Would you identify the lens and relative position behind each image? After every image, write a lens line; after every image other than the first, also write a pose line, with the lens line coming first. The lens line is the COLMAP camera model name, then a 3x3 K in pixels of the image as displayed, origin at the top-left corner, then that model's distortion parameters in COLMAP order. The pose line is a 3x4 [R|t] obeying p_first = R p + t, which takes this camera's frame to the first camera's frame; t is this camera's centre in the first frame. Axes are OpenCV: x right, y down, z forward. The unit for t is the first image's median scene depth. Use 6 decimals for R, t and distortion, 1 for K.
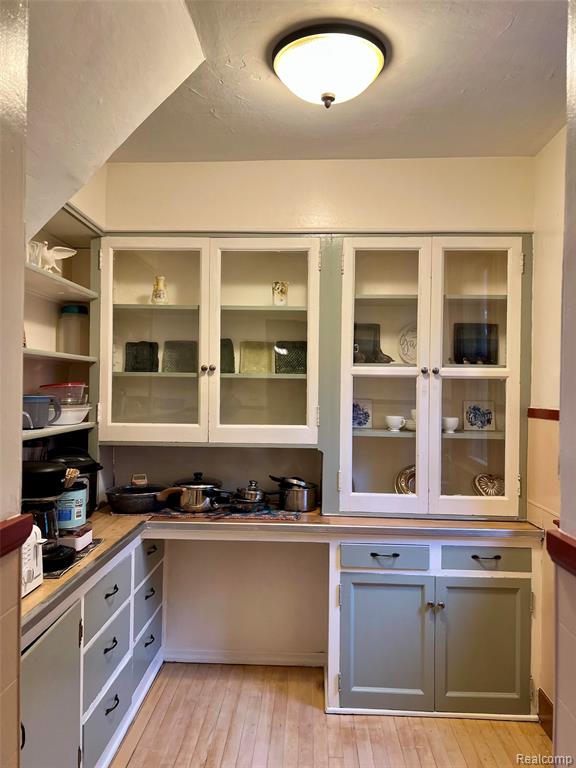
lens RADIAL K [[576.9, 0, 288.0], [0, 576.9, 384.0], [0, 0, 1]] dist [0.070073, -0.085076]
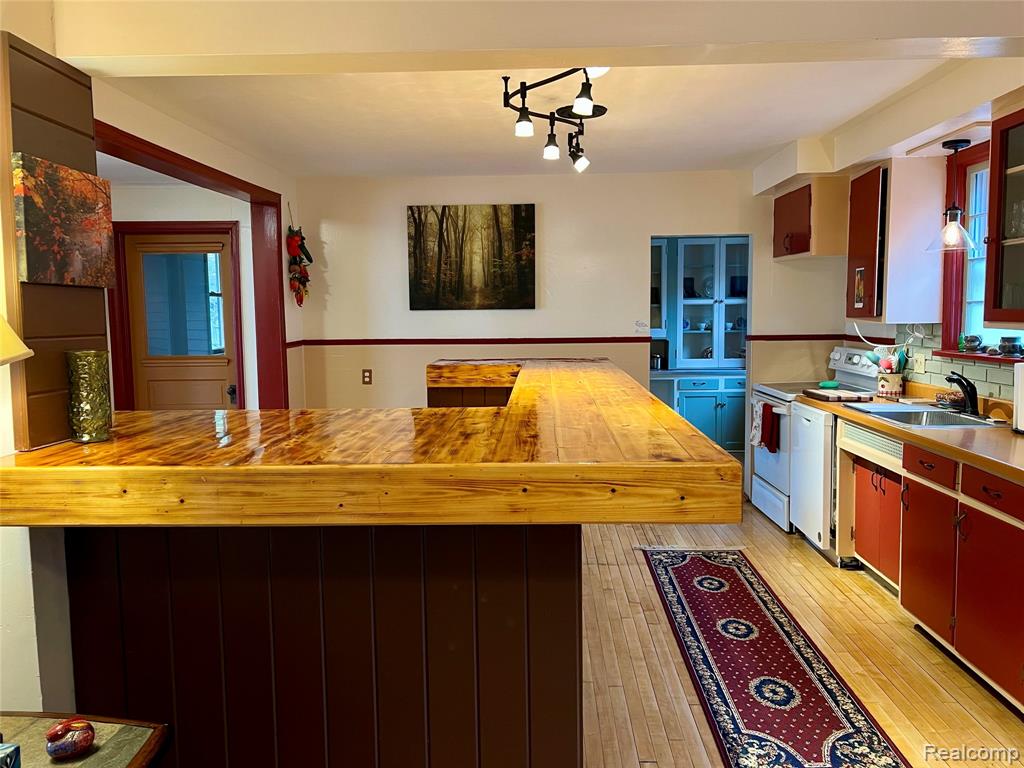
lens RADIAL K [[769.2, 0, 512.0], [0, 769.2, 384.0], [0, 0, 1]] dist [0.070073, -0.085076]
pose [[0.999732, -0.023134, -0.000095, -0.527563], [0.023042, 0.995369, 0.093330, -0.002850], [-0.002064, -0.093307, 0.995635, -1.868907]]
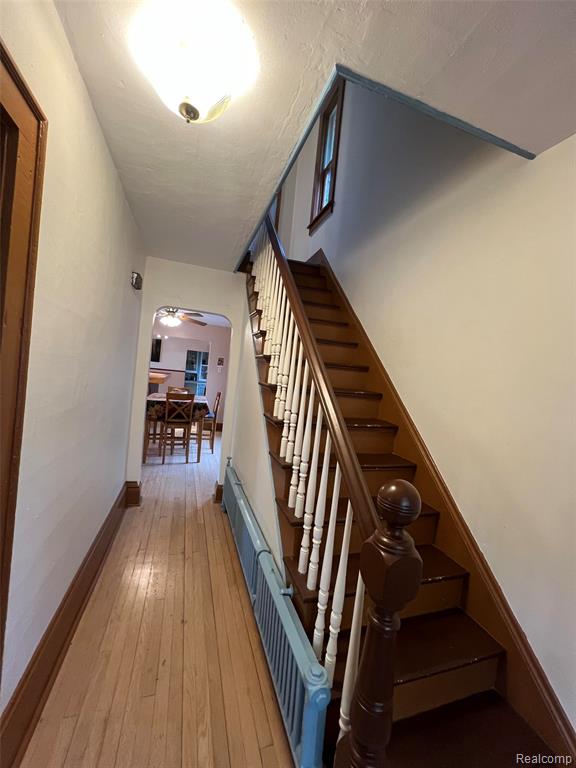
lens RADIAL K [[305.8, 0, 288.0], [0, 305.8, 384.0], [0, 0, 1]] dist [-0.001440, -0.000086]
pose [[0.932034, 0.069998, 0.355546, -0.300494], [-0.086798, 0.995728, 0.031500, 0.001302], [-0.351822, -0.060220, 0.934128, -3.863582]]
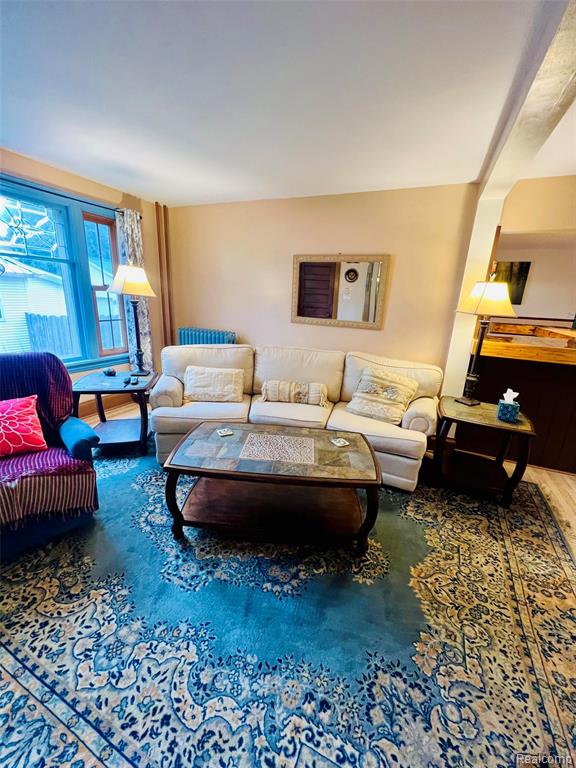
lens RADIAL K [[305.8, 0, 288.0], [0, 305.8, 384.0], [0, 0, 1]] dist [-0.001440, -0.000086]
pose [[0.923978, 0.128069, -0.360365, -1.123135], [-0.029476, 0.963309, 0.266771, -0.000317], [0.381308, -0.235869, 0.893851, -2.396199]]
